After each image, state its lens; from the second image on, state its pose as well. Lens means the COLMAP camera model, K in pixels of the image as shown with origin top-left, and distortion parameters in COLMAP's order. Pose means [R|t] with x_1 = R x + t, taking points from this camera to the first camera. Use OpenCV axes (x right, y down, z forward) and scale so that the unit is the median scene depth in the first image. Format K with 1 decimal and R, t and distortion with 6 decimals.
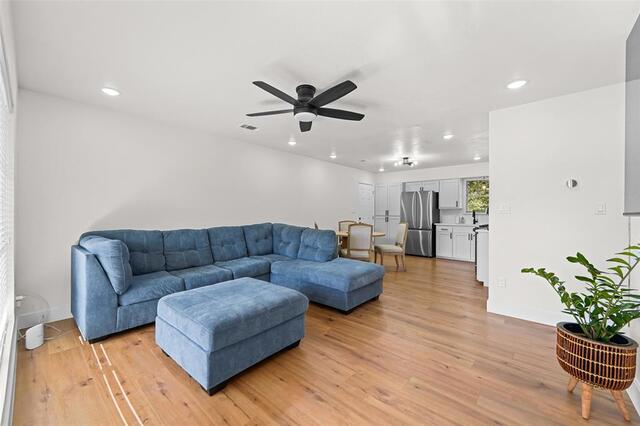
lens RADIAL K [[258.5, 0, 315.6], [0, 258.5, 210.1], [0, 0, 1]] dist [0.011674, -0.000144]
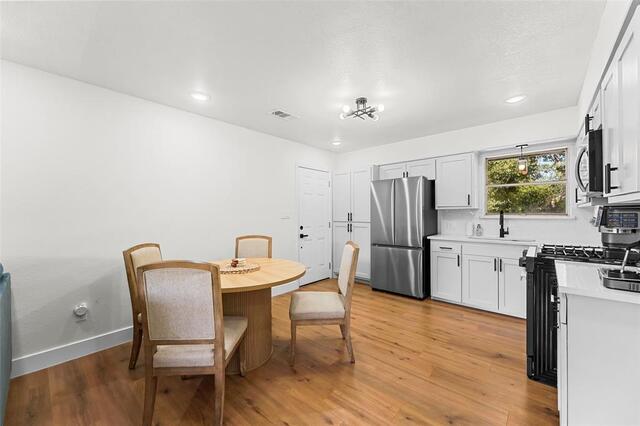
lens RADIAL K [[258.5, 0, 316.5], [0, 258.5, 212.7], [0, 0, 1]] dist [0.011674, -0.000144]
pose [[0.999939, -0.010483, 0.003577, 0.221218], [0.010467, 0.999936, 0.004331, -0.002907], [-0.003622, -0.004294, 0.999984, 0.450756]]
